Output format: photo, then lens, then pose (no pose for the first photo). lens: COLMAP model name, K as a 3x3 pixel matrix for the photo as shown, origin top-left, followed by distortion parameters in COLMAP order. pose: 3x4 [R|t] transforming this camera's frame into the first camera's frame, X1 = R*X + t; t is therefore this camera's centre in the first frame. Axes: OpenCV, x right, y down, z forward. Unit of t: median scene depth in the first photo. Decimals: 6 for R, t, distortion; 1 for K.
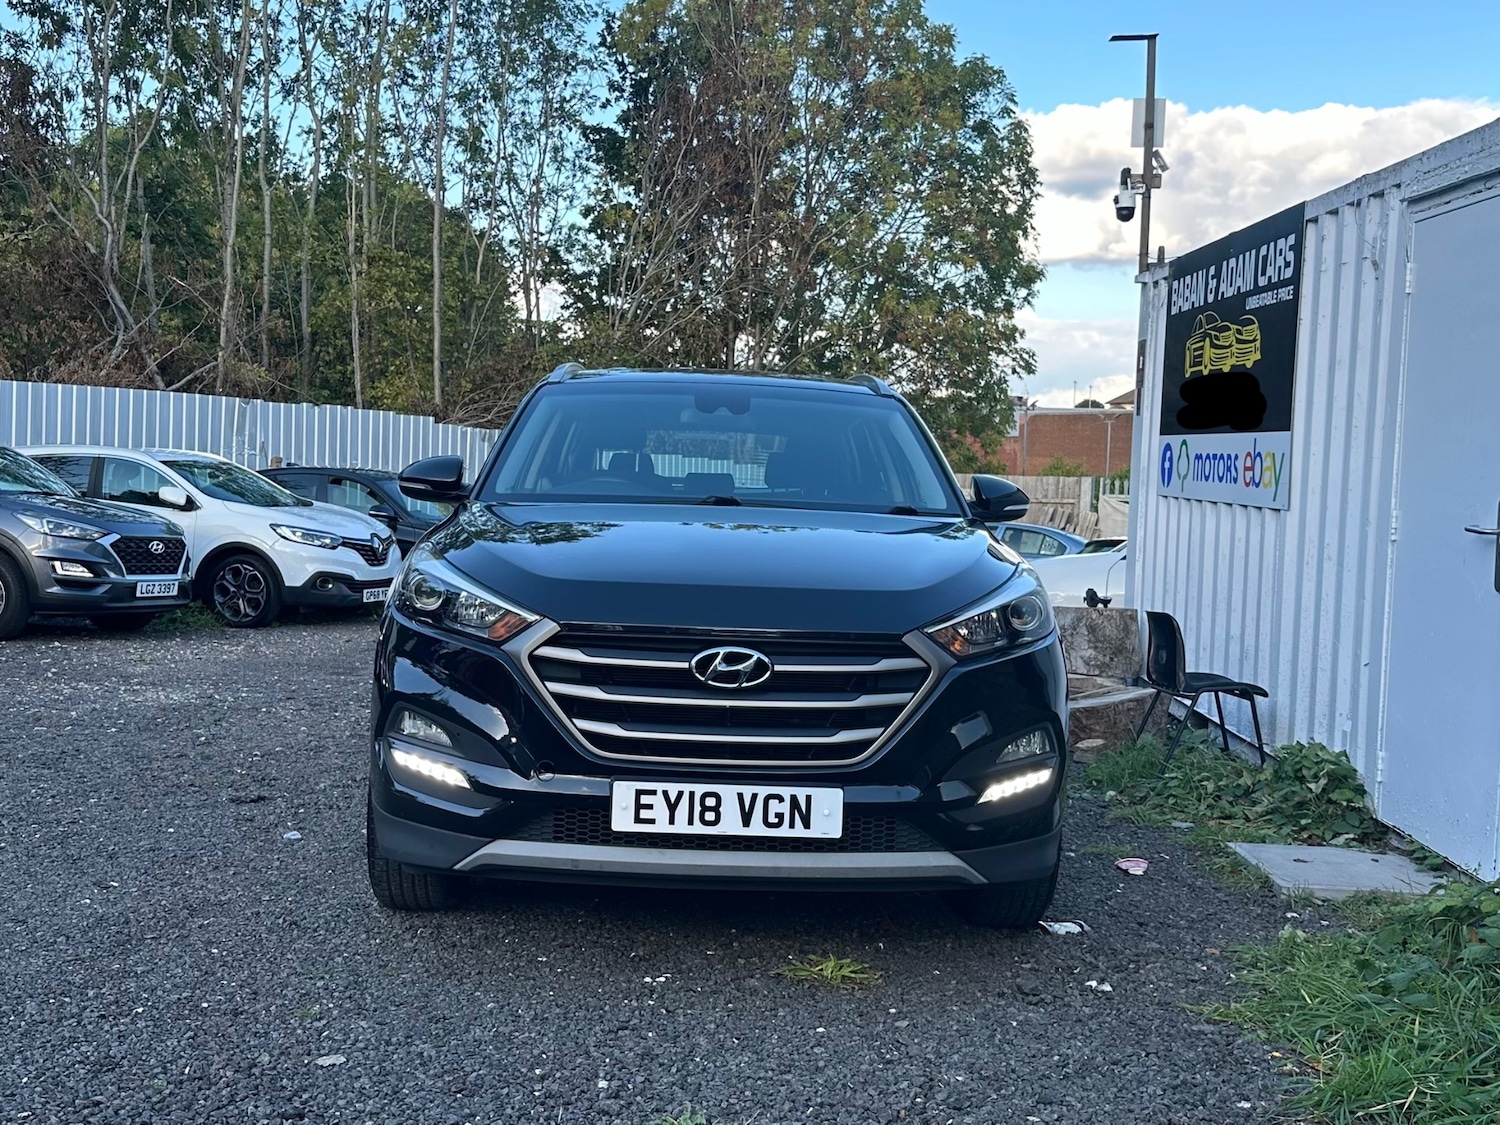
lens RADIAL K [[1684.4, 0, 740.4], [0, 1684.4, 562.9], [0, 0, 1]] dist [0.120763, 0.000000]
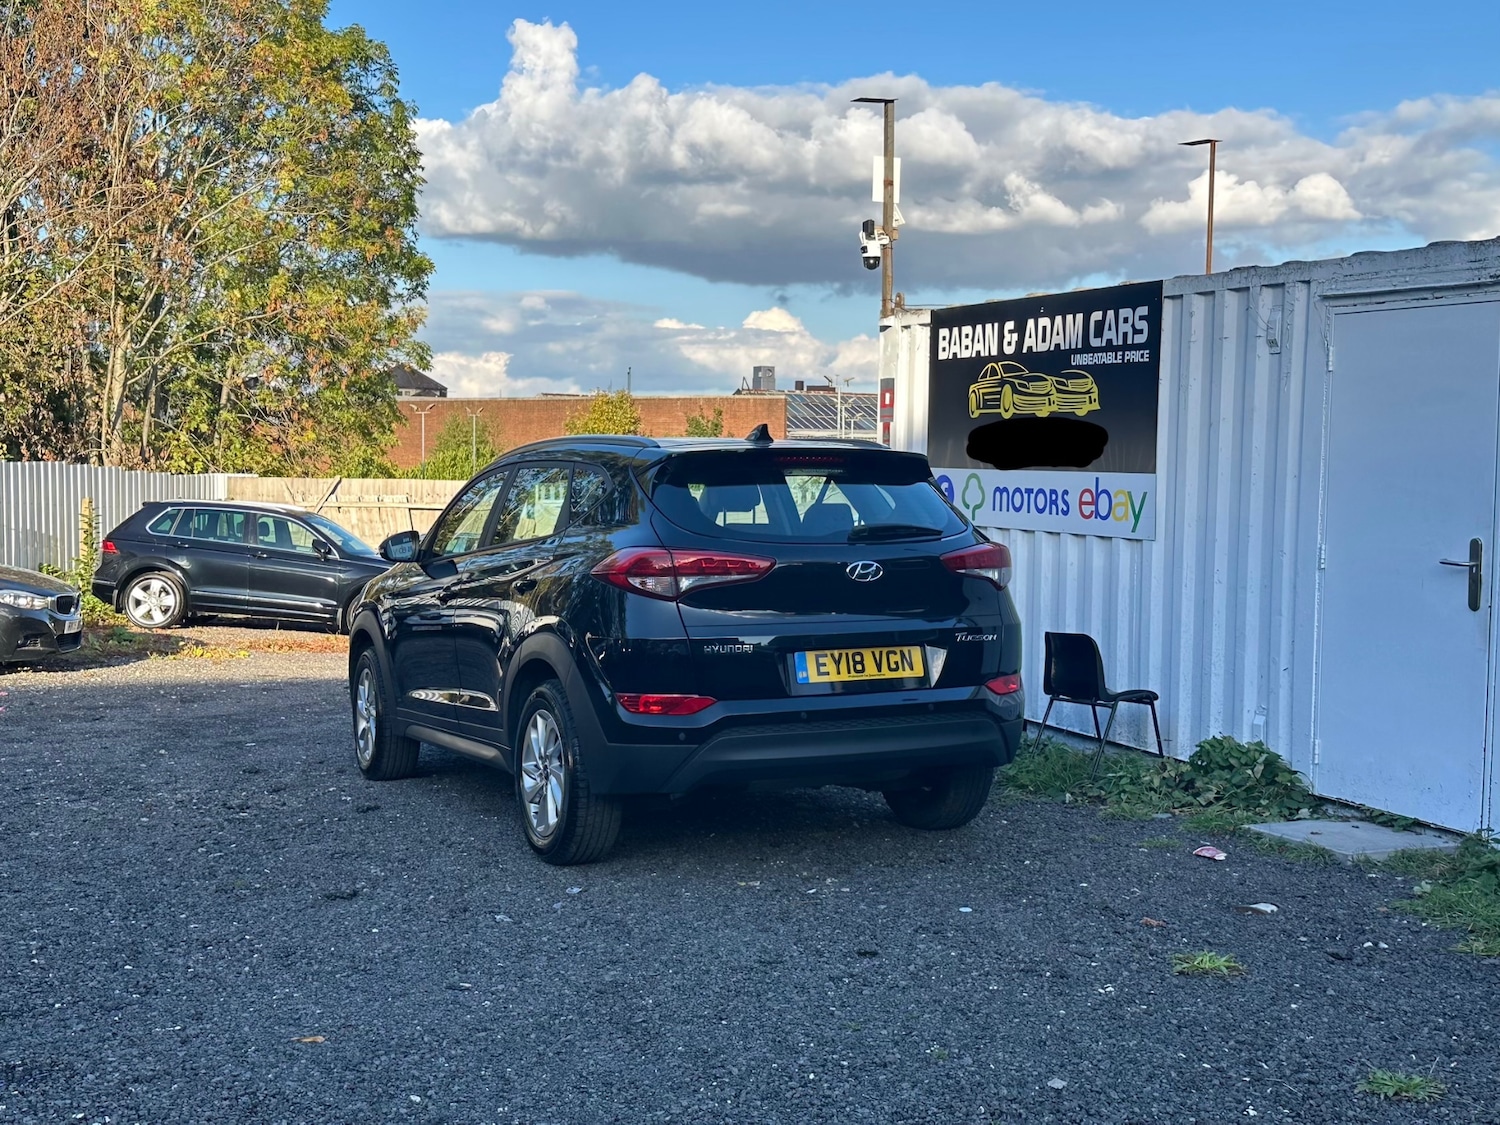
lens RADIAL K [[1829.4, 0, 783.9], [0, 1829.4, 562.6], [0, 0, 1]] dist [0.139164, 0.000000]
pose [[0.891047, -0.041956, 0.451968, -0.422540], [0.040119, 0.999102, 0.013653, -0.038007], [-0.452134, 0.005967, 0.891930, -0.016233]]
